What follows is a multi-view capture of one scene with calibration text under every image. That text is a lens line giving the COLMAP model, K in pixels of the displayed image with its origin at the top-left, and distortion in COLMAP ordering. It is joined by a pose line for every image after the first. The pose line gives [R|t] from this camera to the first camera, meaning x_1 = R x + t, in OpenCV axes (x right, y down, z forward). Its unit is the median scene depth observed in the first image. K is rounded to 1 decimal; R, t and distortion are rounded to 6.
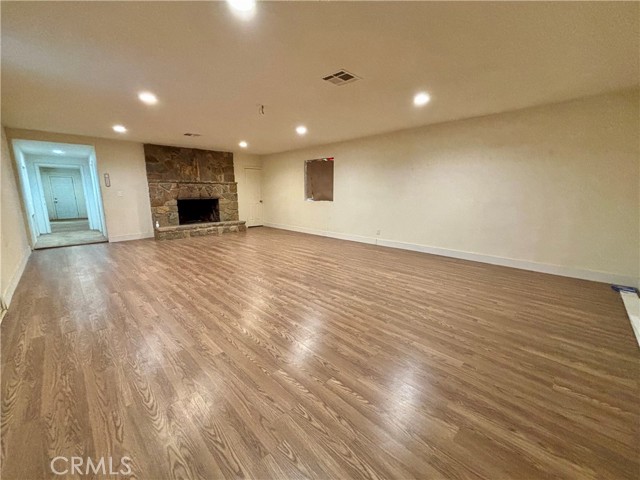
lens RADIAL K [[256.9, 0, 320.0], [0, 256.9, 240.0], [0, 0, 1]] dist [0.000210, 0.000432]
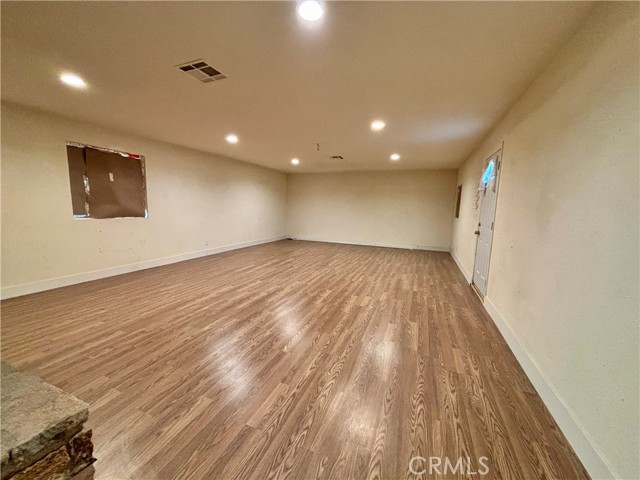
lens RADIAL K [[256.9, 0, 320.0], [0, 256.9, 240.0], [0, 0, 1]] dist [0.000210, 0.000432]
pose [[-0.394642, -0.122158, 0.910678, -1.316030], [0.147955, 0.969741, 0.194197, -0.259652], [-0.906845, 0.211377, -0.364626, 1.388480]]
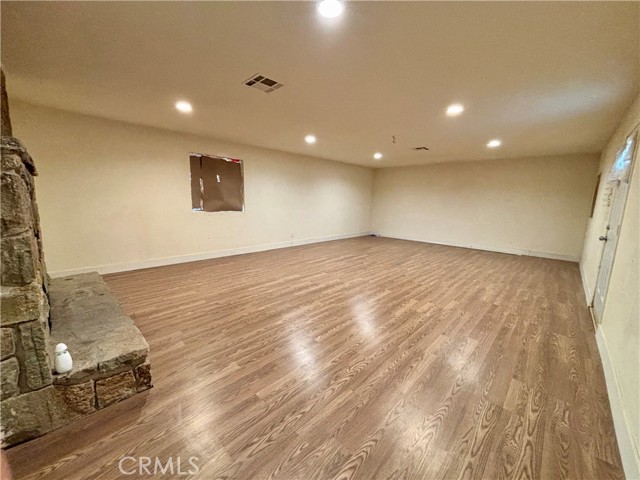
lens RADIAL K [[256.9, 0, 320.0], [0, 256.9, 240.0], [0, 0, 1]] dist [0.000210, 0.000432]
pose [[-0.026863, -0.149286, 0.988429, -1.350499], [0.160818, 0.975261, 0.151667, -0.241318], [-0.986618, 0.163031, -0.002191, 1.269226]]
